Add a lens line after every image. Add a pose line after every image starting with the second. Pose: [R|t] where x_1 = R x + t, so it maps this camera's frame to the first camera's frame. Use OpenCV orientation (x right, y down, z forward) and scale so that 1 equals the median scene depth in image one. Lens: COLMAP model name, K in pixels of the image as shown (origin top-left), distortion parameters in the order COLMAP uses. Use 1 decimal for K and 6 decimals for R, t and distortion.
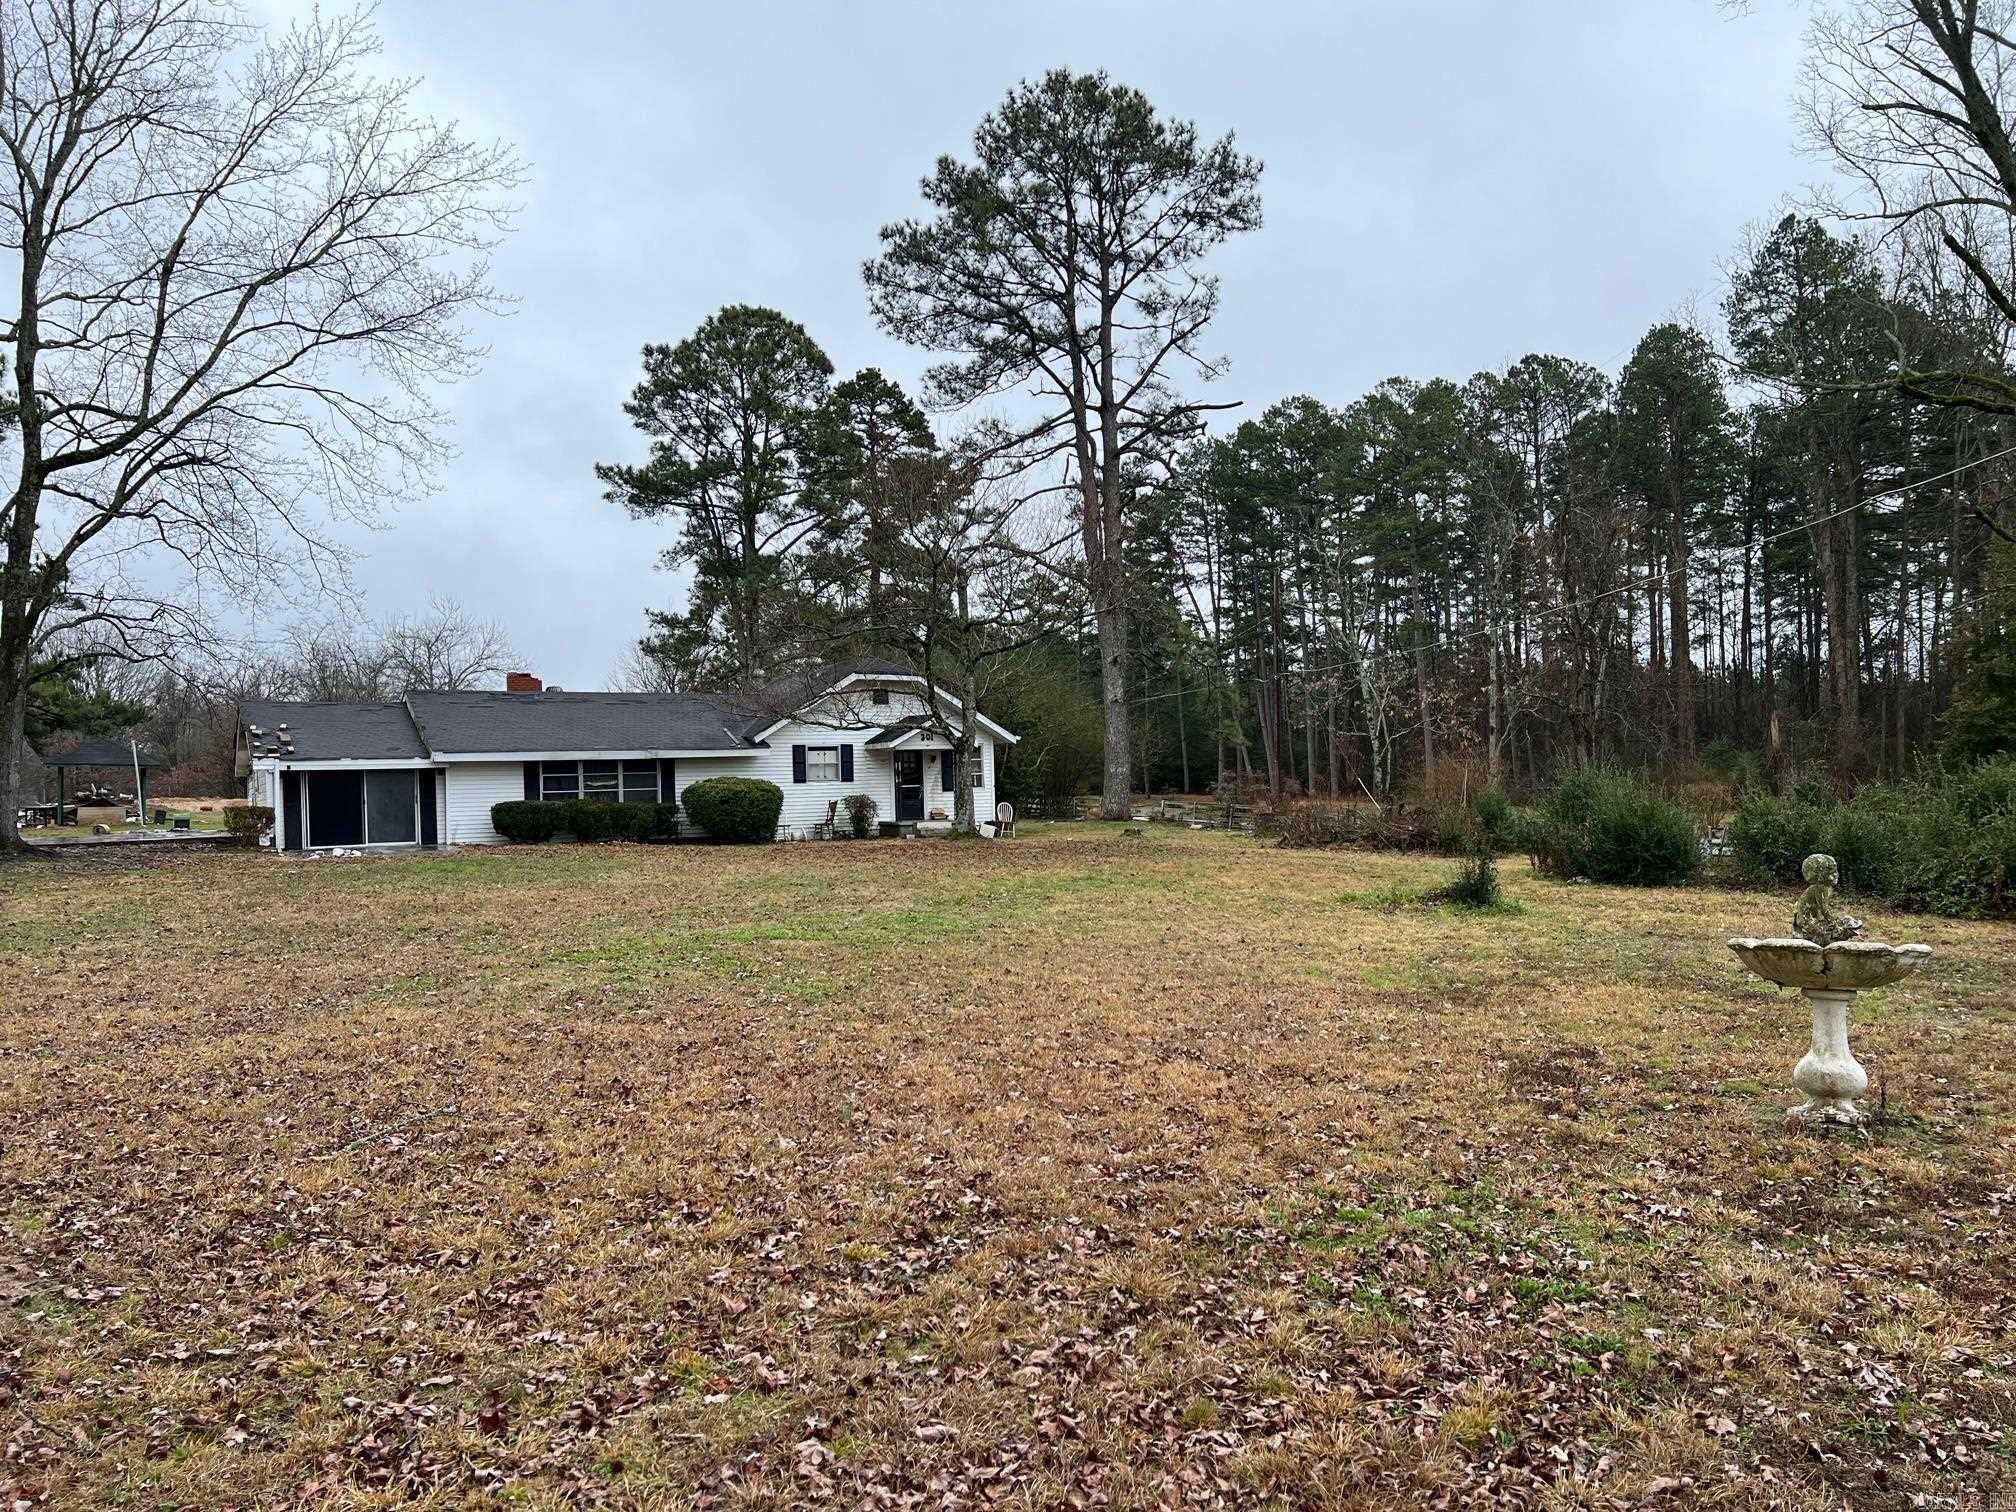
lens RADIAL K [[1524.6, 0, 1008.0], [0, 1524.6, 756.0], [0, 0, 1]] dist [0.103805, -0.000617]
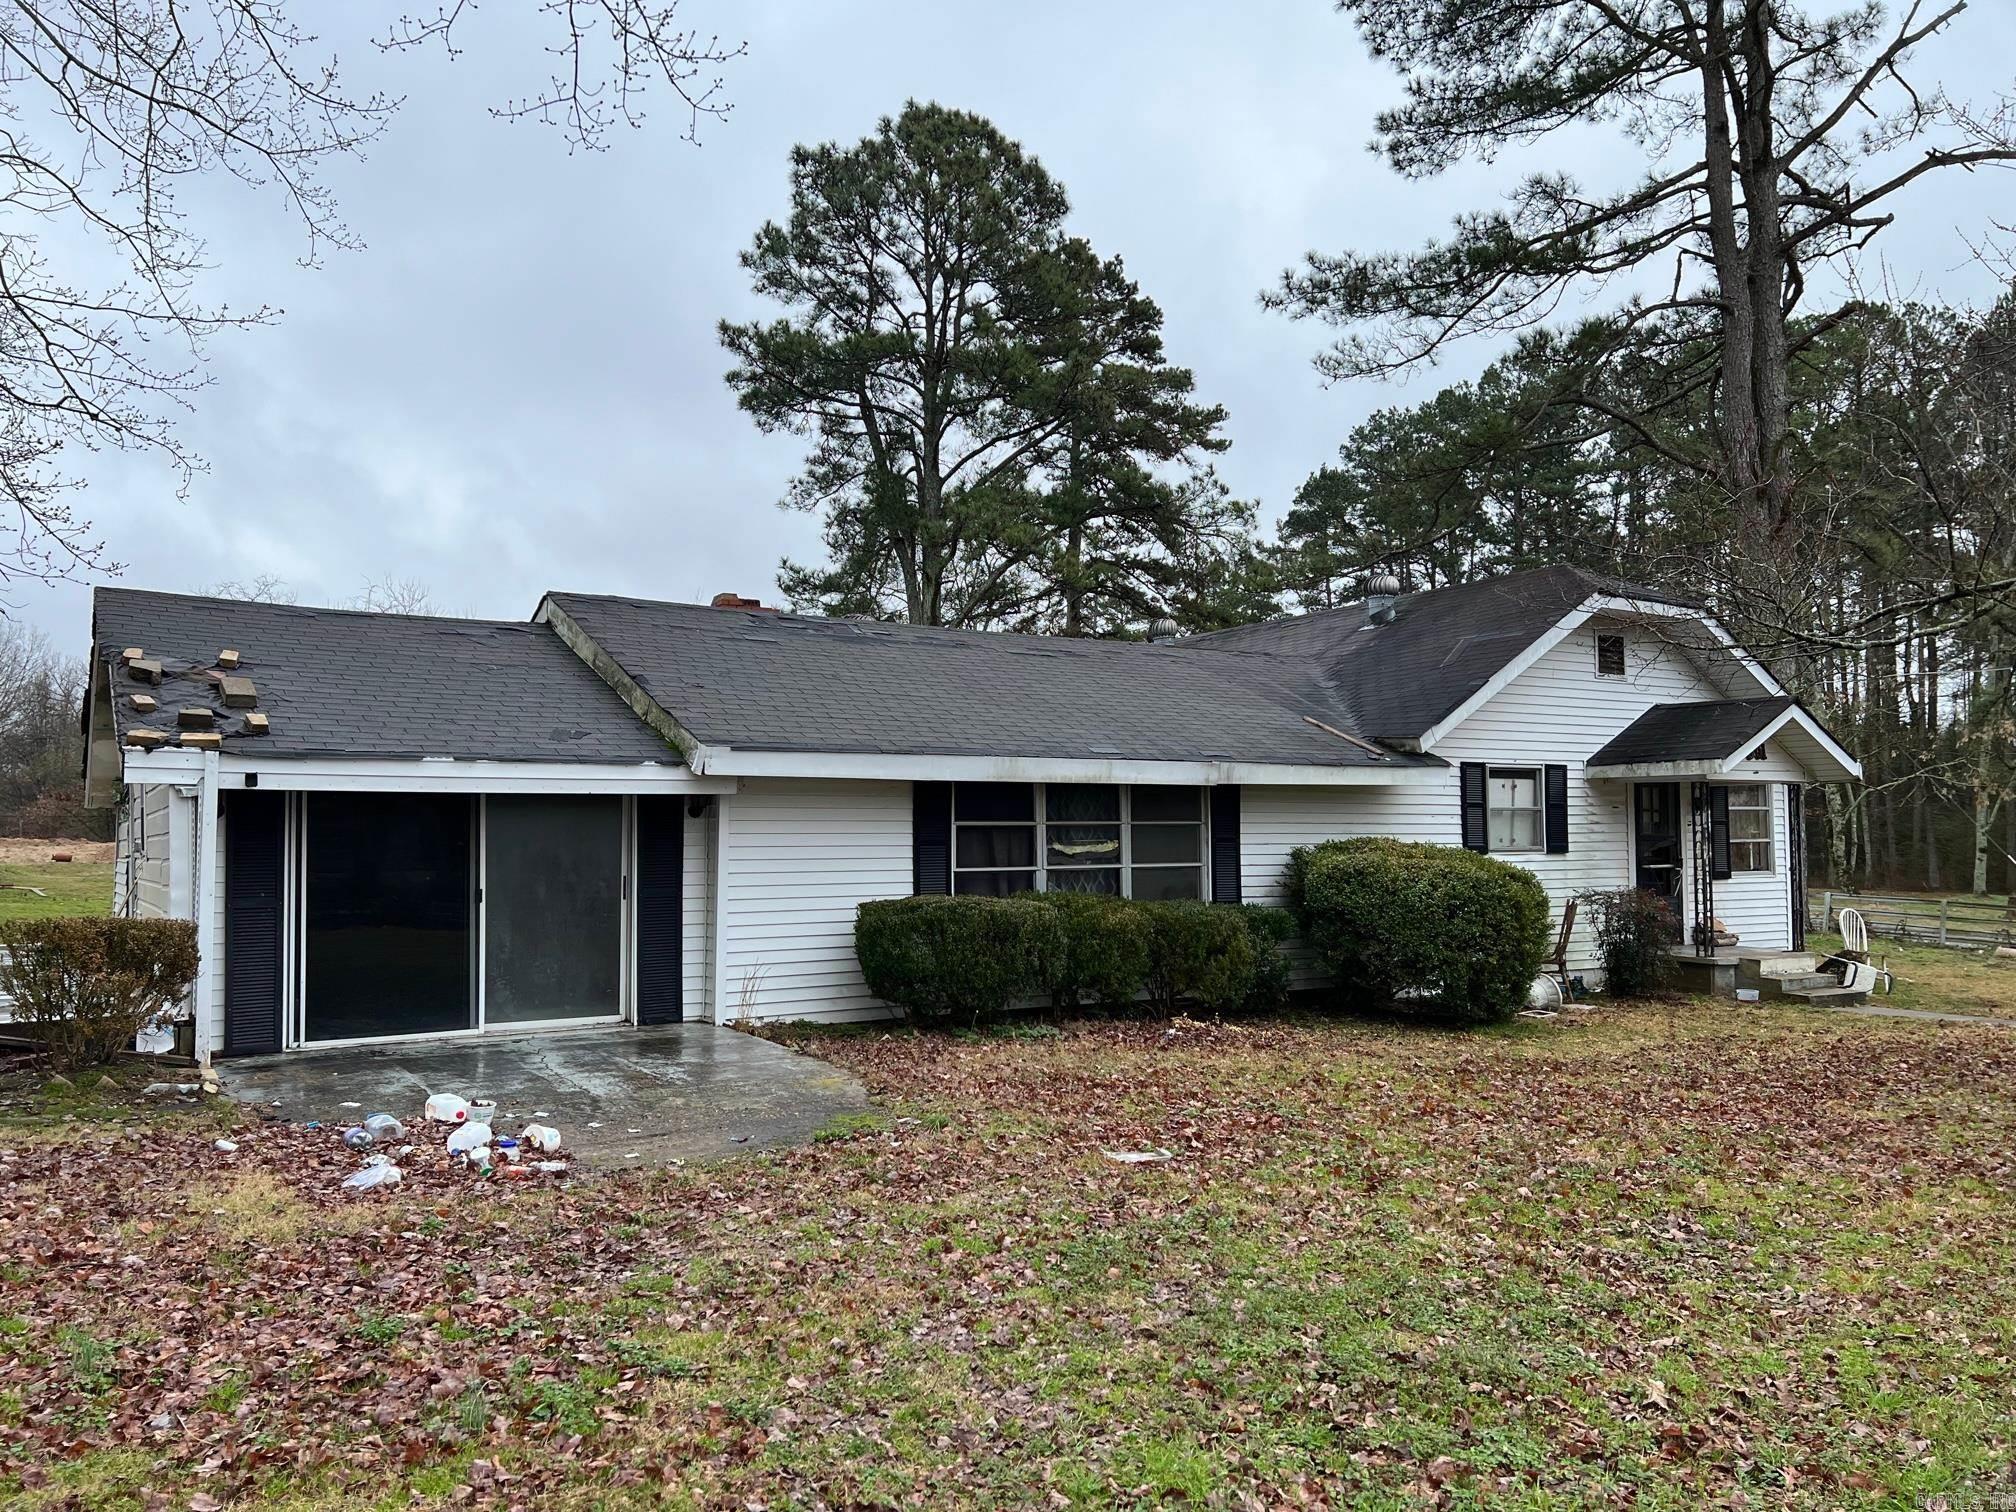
lens RADIAL K [[1510.3, 0, 1008.0], [0, 1510.3, 756.0], [0, 0, 1]] dist [0.065857, 0.001443]
pose [[0.997836, 0.024707, 0.060926, -0.295325], [-0.022602, 0.999132, -0.035003, 0.008515], [-0.061738, 0.033550, 0.997528, 0.615815]]
